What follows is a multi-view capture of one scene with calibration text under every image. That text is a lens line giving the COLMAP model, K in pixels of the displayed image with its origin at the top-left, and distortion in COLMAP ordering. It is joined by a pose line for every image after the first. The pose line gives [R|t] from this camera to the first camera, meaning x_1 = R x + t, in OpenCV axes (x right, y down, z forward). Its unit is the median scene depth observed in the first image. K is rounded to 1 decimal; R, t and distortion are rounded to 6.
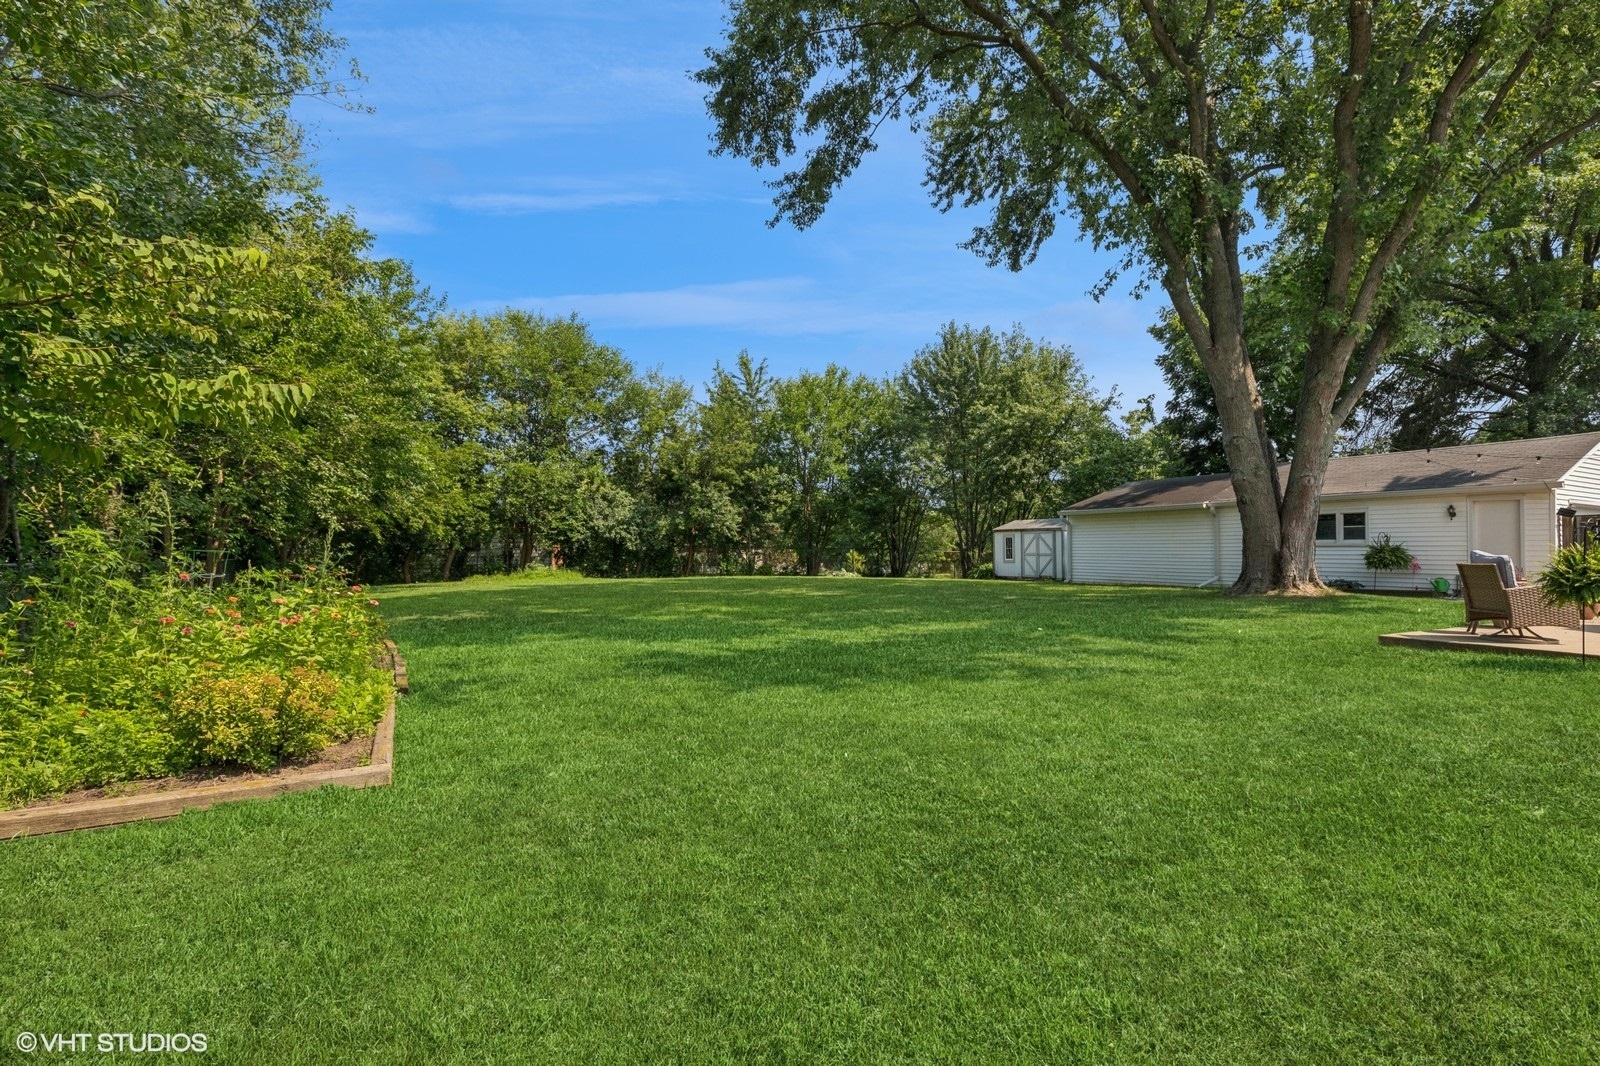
lens RADIAL K [[734.6, 0, 810.3], [0, 734.6, 527.9], [0, 0, 1]] dist [0.006578, -0.000249]
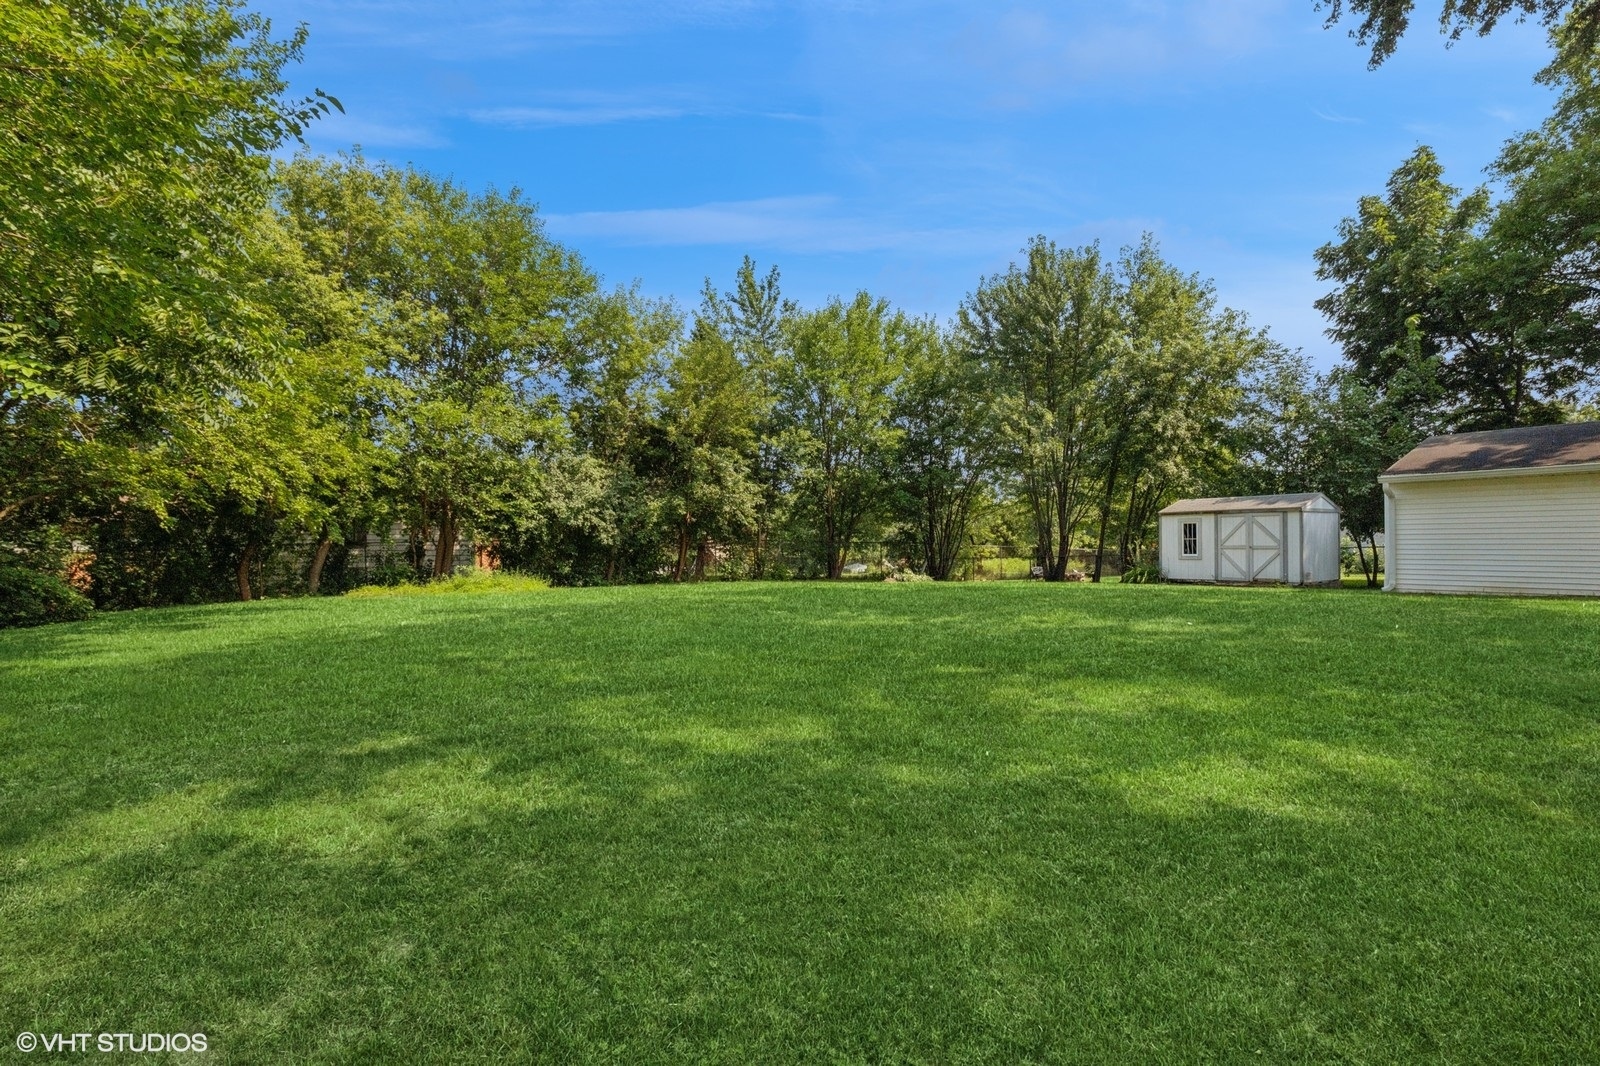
lens RADIAL K [[819.9, 0, 870.2], [0, 819.9, 540.5], [0, 0, 1]] dist [0.001075, -0.000296]
pose [[0.990180, -0.002744, 0.139773, -0.114891], [-0.000597, 0.999715, 0.023854, 0.008763], [-0.139799, -0.023703, 0.989896, 0.227552]]
